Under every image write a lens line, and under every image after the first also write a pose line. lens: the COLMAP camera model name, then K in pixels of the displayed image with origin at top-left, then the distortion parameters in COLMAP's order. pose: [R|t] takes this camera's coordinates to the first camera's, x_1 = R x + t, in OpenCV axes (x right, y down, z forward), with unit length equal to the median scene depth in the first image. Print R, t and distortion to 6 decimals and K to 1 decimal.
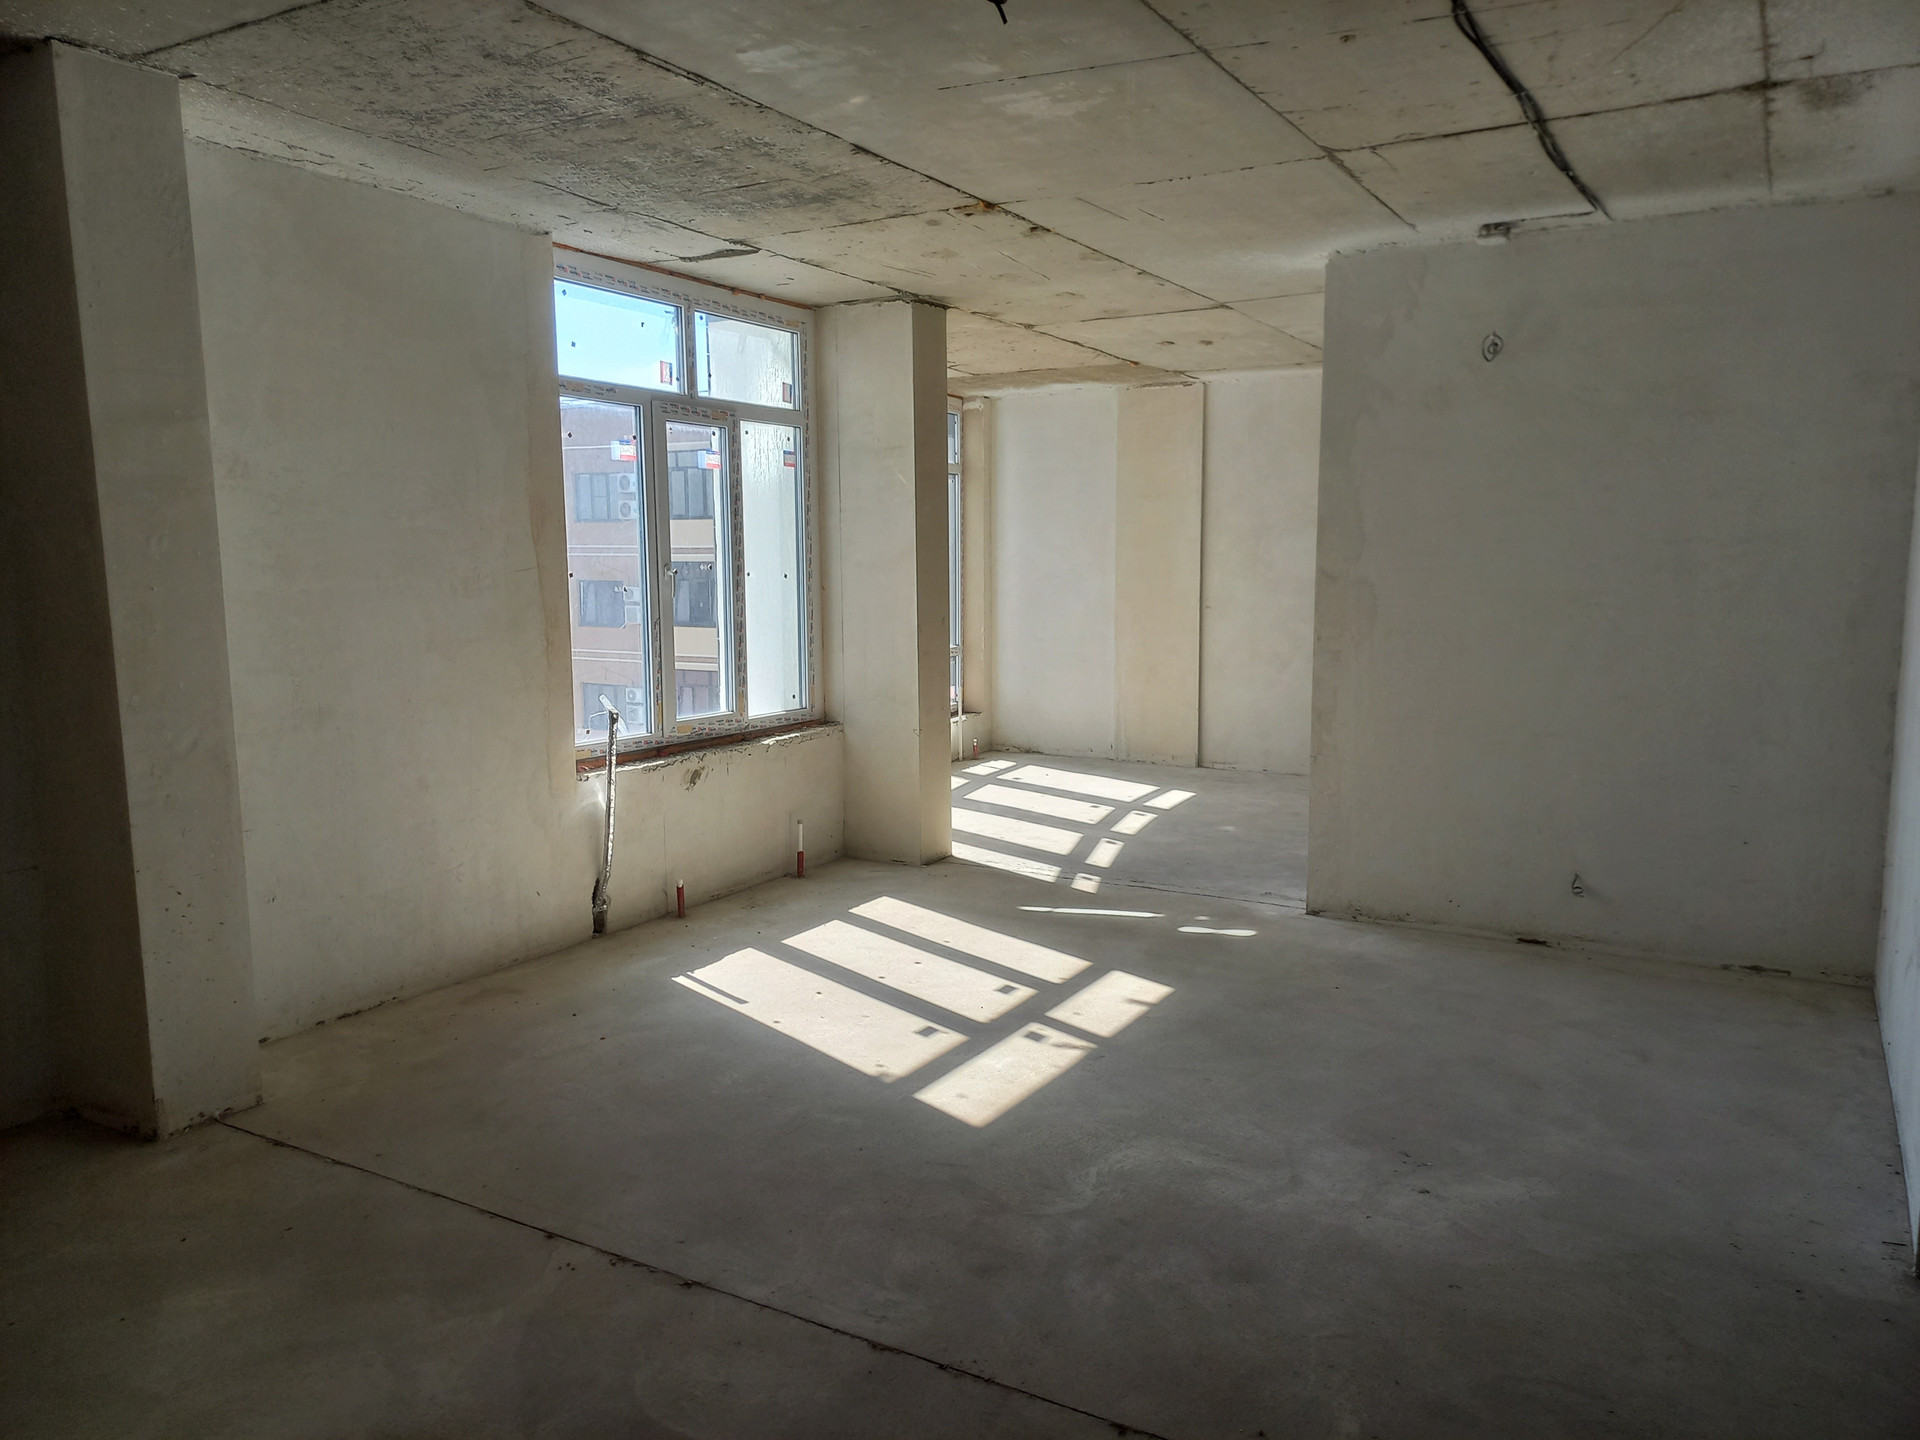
lens RADIAL K [[1429.1, 0, 960.0], [0, 1429.1, 720.0], [0, 0, 1]] dist [0.121182, -0.147359]
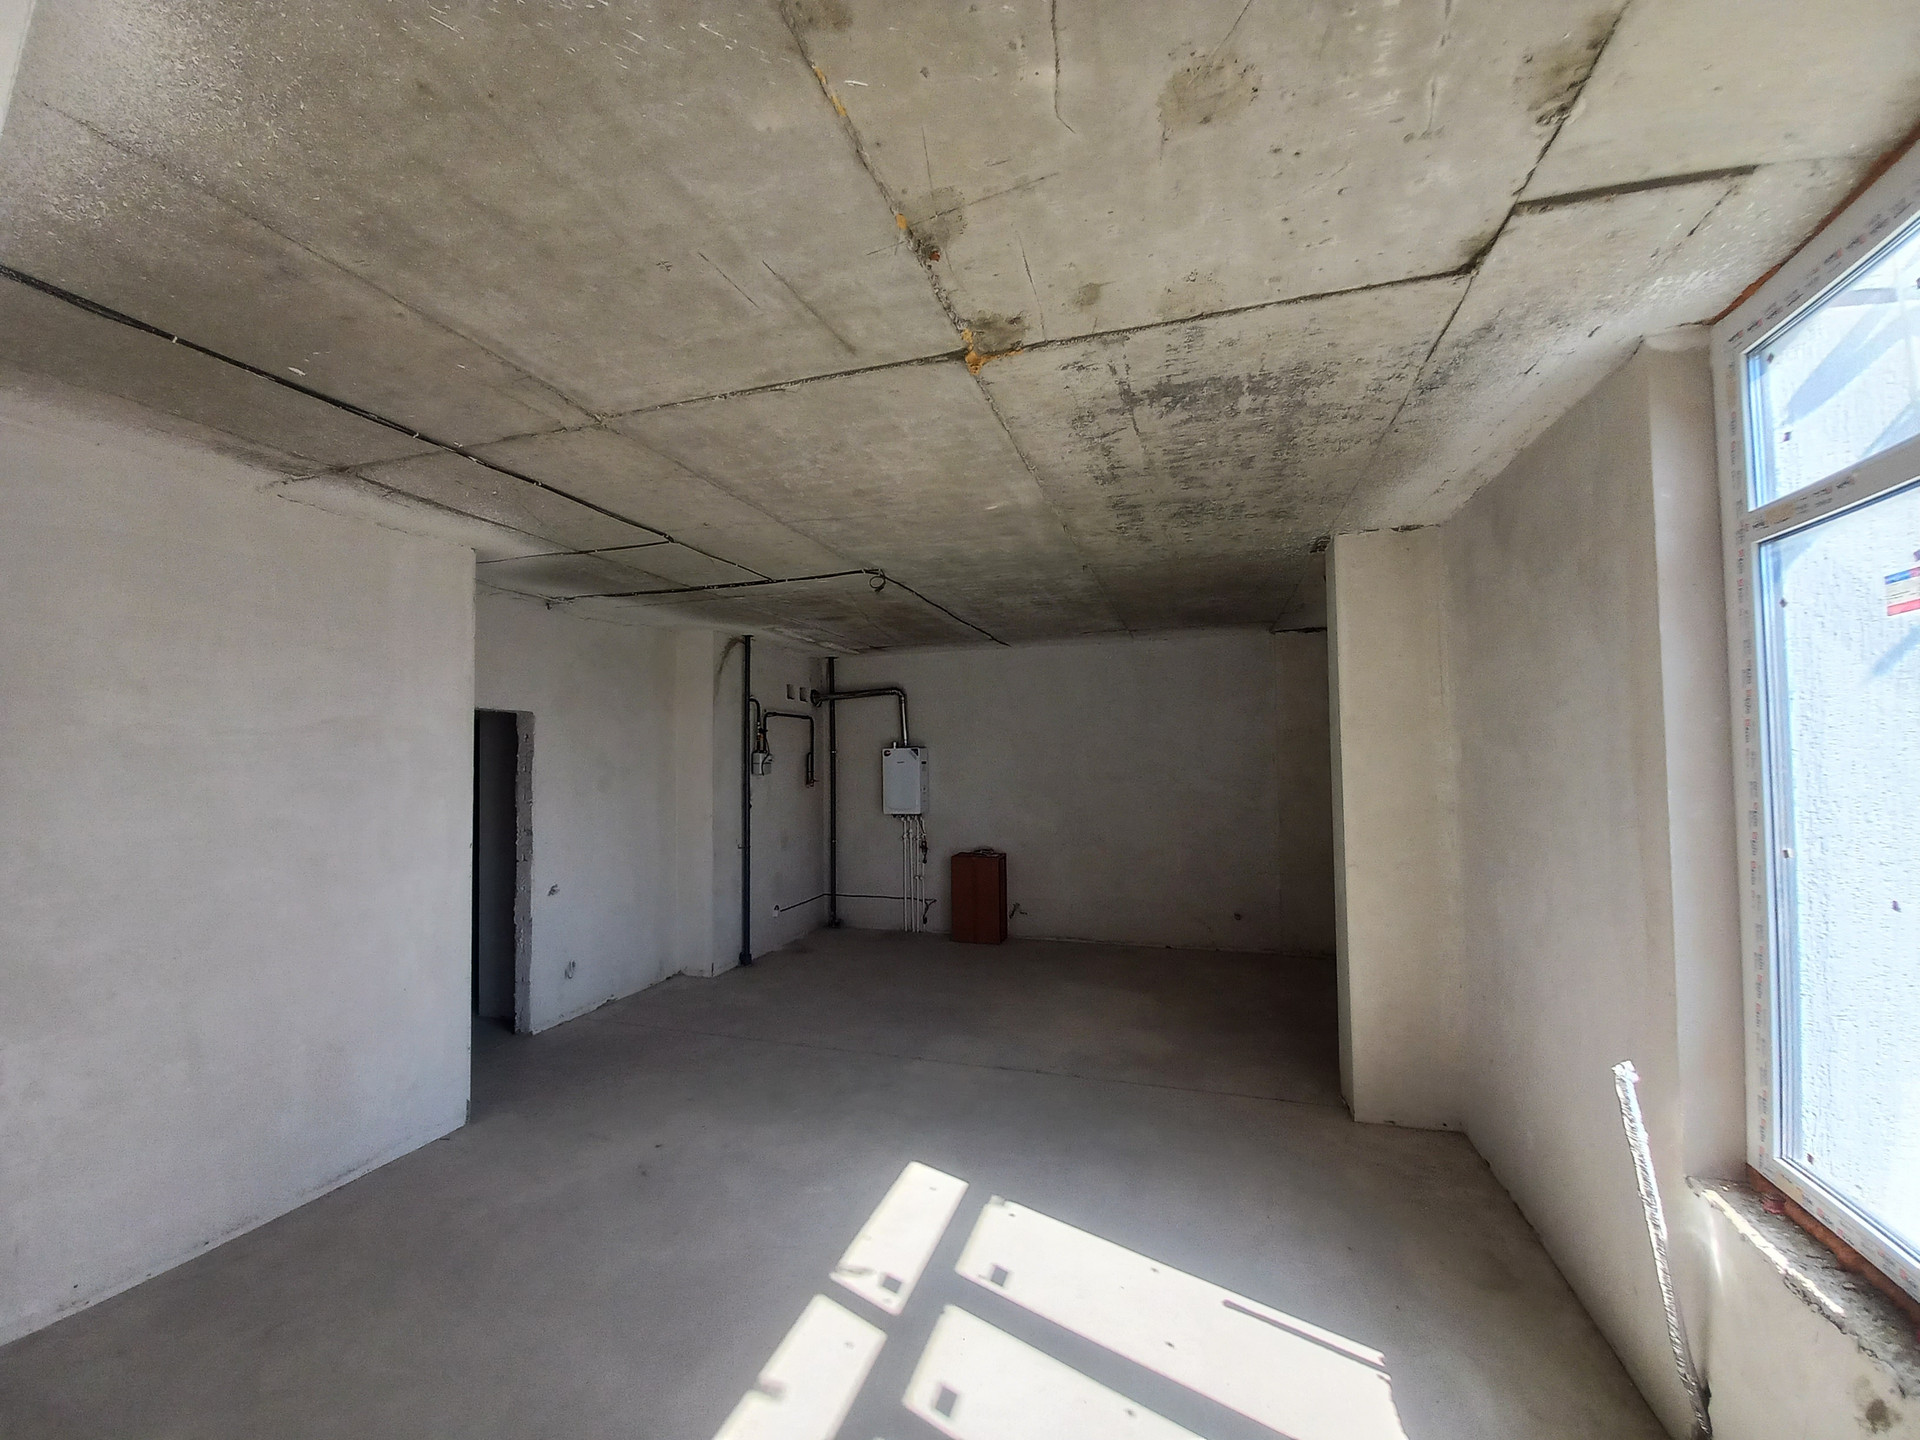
lens RADIAL K [[772.8, 0, 958.3], [0, 772.8, 729.5], [0, 0, 1]] dist [0.001671, -0.010900]
pose [[-0.973726, 0.010639, -0.227476, 0.116366], [-0.010142, 0.995891, 0.089993, -0.198802], [0.227499, 0.089936, -0.969616, 1.398405]]
